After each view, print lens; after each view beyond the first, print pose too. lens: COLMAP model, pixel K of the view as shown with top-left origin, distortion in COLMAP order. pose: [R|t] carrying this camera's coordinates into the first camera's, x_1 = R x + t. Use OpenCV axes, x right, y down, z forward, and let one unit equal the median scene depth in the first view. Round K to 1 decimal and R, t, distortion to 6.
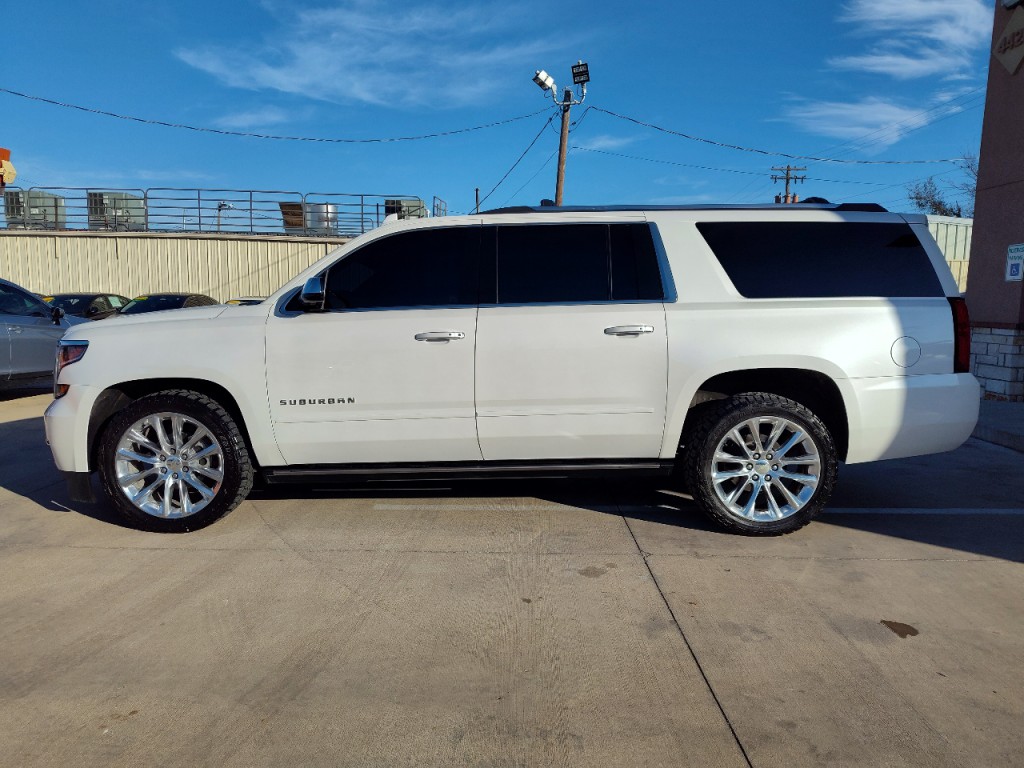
lens RADIAL K [[700.5, 0, 514.0], [0, 700.5, 379.4], [0, 0, 1]] dist [0.020968, -0.017078]
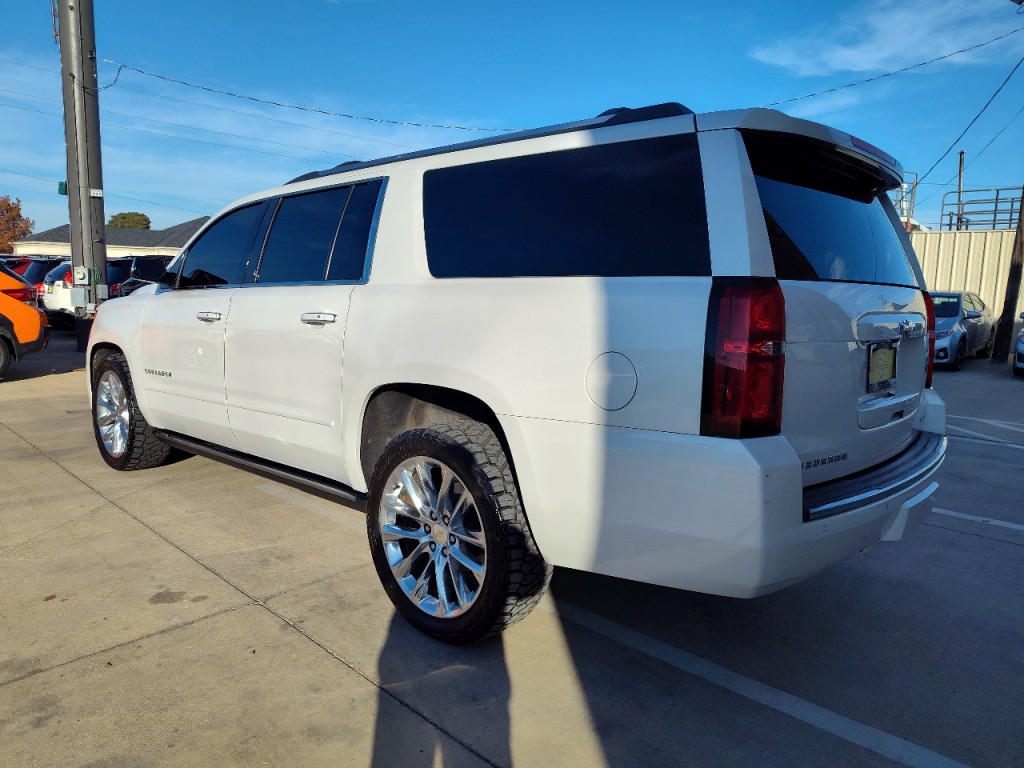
lens RADIAL K [[700.5, 0, 507.5], [0, 700.5, 383.7], [0, 0, 1]] dist [0.020968, -0.017078]
pose [[0.736848, 0.102659, -0.668219, 0.840664], [-0.091824, 0.994441, 0.051522, -0.056964], [0.669794, 0.023395, 0.742179, 0.556162]]
